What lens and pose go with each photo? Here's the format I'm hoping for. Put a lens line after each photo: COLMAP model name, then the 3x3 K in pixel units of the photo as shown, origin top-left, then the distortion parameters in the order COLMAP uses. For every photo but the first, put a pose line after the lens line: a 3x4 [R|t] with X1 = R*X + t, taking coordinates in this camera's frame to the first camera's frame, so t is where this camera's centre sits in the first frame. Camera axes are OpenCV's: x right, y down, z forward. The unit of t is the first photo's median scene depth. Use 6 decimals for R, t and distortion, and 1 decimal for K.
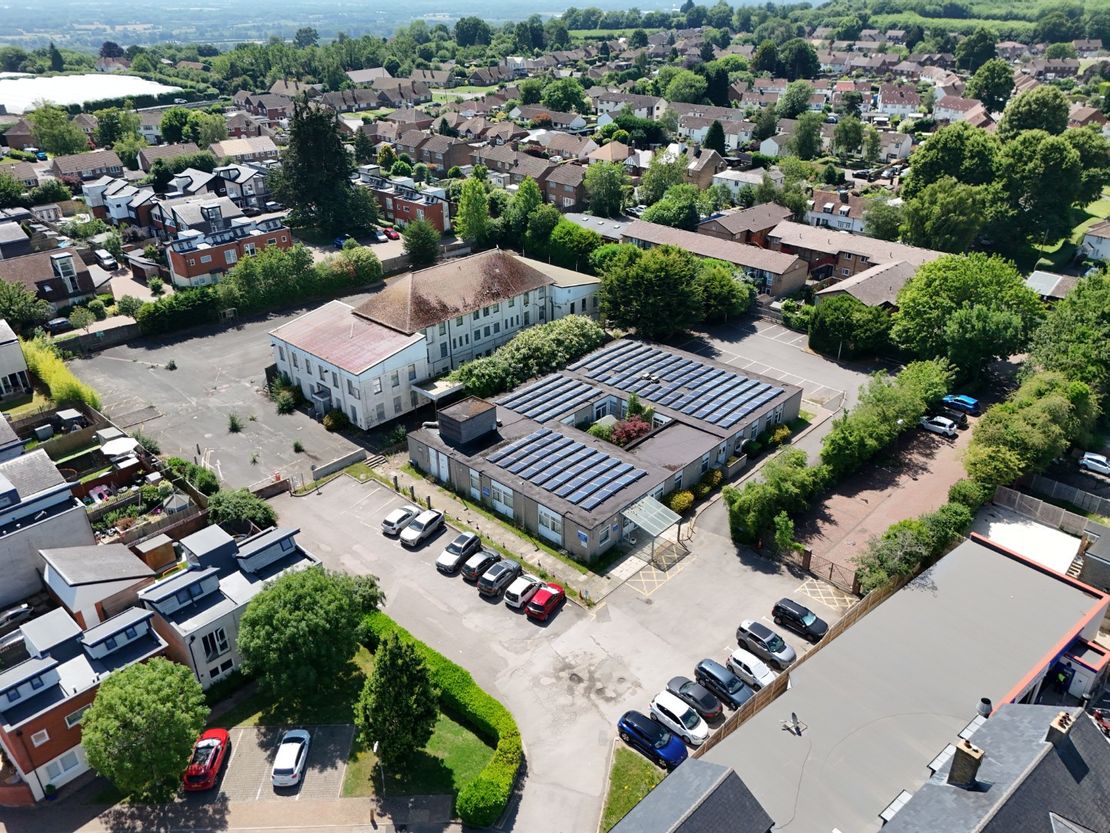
lens RADIAL K [[814.6, 0, 555.0], [0, 814.6, 416.5], [0, 0, 1]] dist [0.078646, -0.070979]
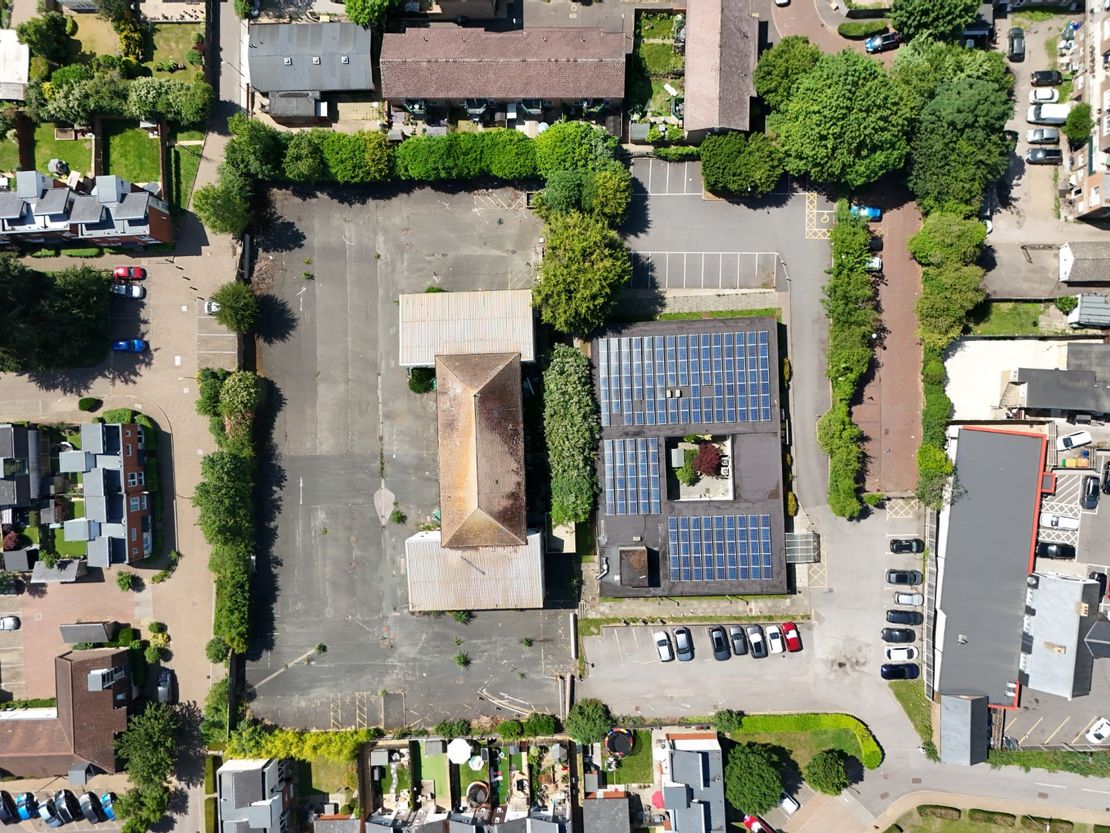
lens RADIAL K [[814.6, 0, 555.0], [0, 814.6, 416.5], [0, 0, 1]] dist [0.078646, -0.070979]
pose [[0.710320, -0.702840, -0.038217, 0.025067], [0.367176, 0.323668, 0.872021, -1.439542], [-0.600522, -0.633446, 0.487974, 0.671720]]
